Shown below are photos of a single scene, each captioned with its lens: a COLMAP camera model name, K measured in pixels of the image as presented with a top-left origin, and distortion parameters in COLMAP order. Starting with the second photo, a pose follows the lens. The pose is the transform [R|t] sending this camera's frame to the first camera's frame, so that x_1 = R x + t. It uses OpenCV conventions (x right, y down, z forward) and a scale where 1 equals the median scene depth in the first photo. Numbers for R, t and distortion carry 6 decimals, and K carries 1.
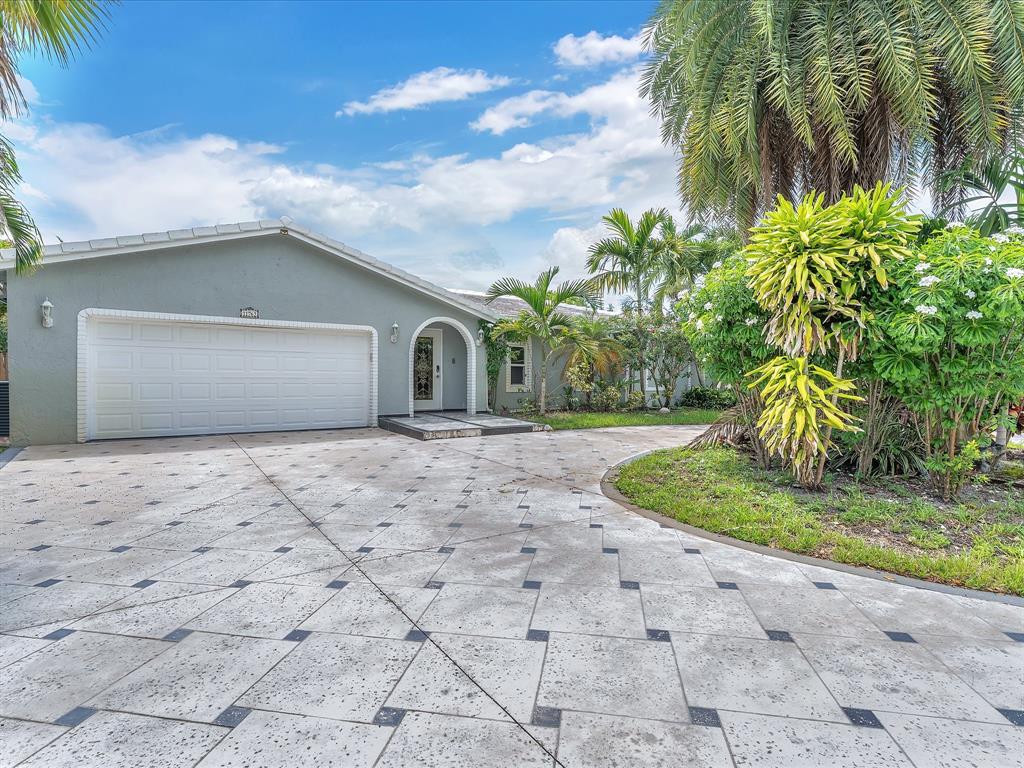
lens RADIAL K [[494.8, 0, 512.0], [0, 494.8, 384.0], [0, 0, 1]] dist [-0.018887, -0.000072]
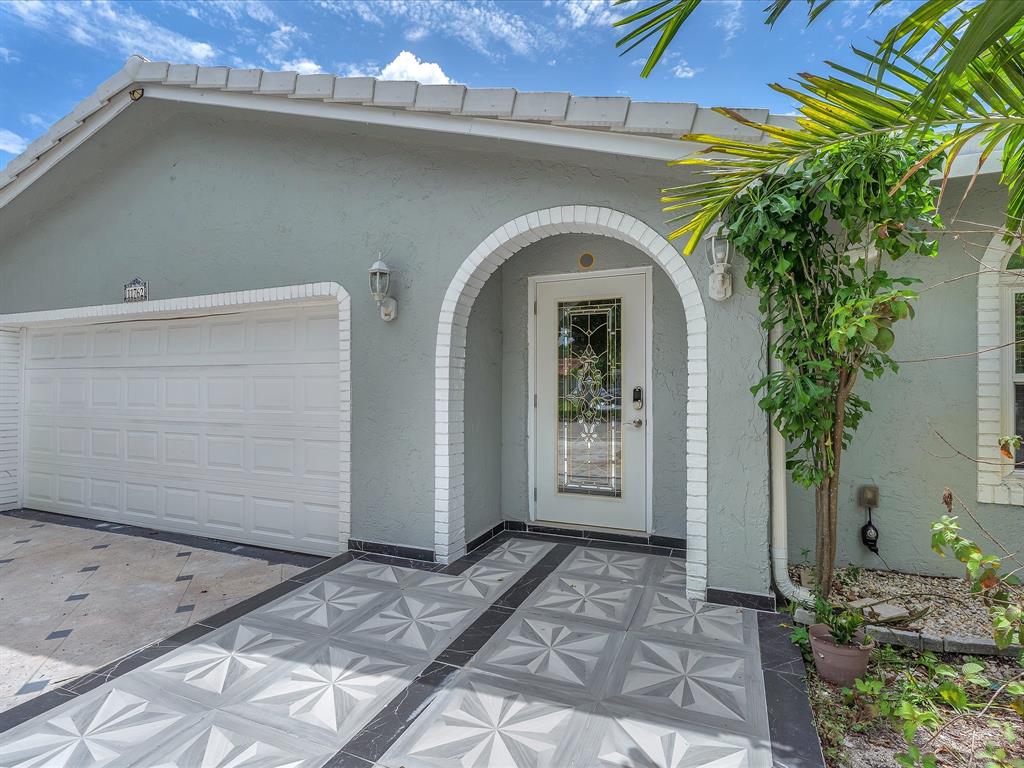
lens RADIAL K [[523.9, 0, 512.0], [0, 523.9, 384.0], [0, 0, 1]] dist [-0.002172, -0.000133]
pose [[0.533859, -0.014873, -0.845442, 0.090520], [-0.007829, 0.999716, -0.022530, -0.035390], [0.845537, 0.018647, 0.533591, 0.869426]]
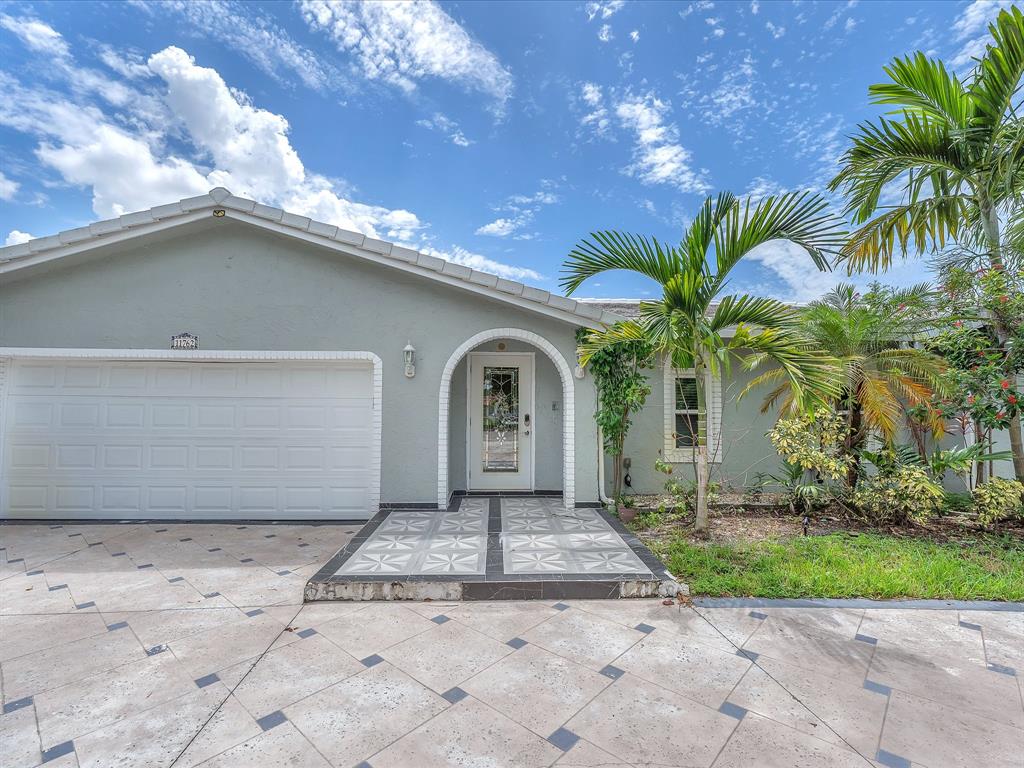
lens RADIAL K [[486.1, 0, 512.4], [0, 486.1, 373.7], [0, 0, 1]] dist [-0.001943, -0.000730]
pose [[0.843108, -0.042348, -0.536074, 0.165332], [-0.007291, 0.995902, -0.090140, -0.036928], [0.537695, 0.079906, 0.839345, 0.574025]]
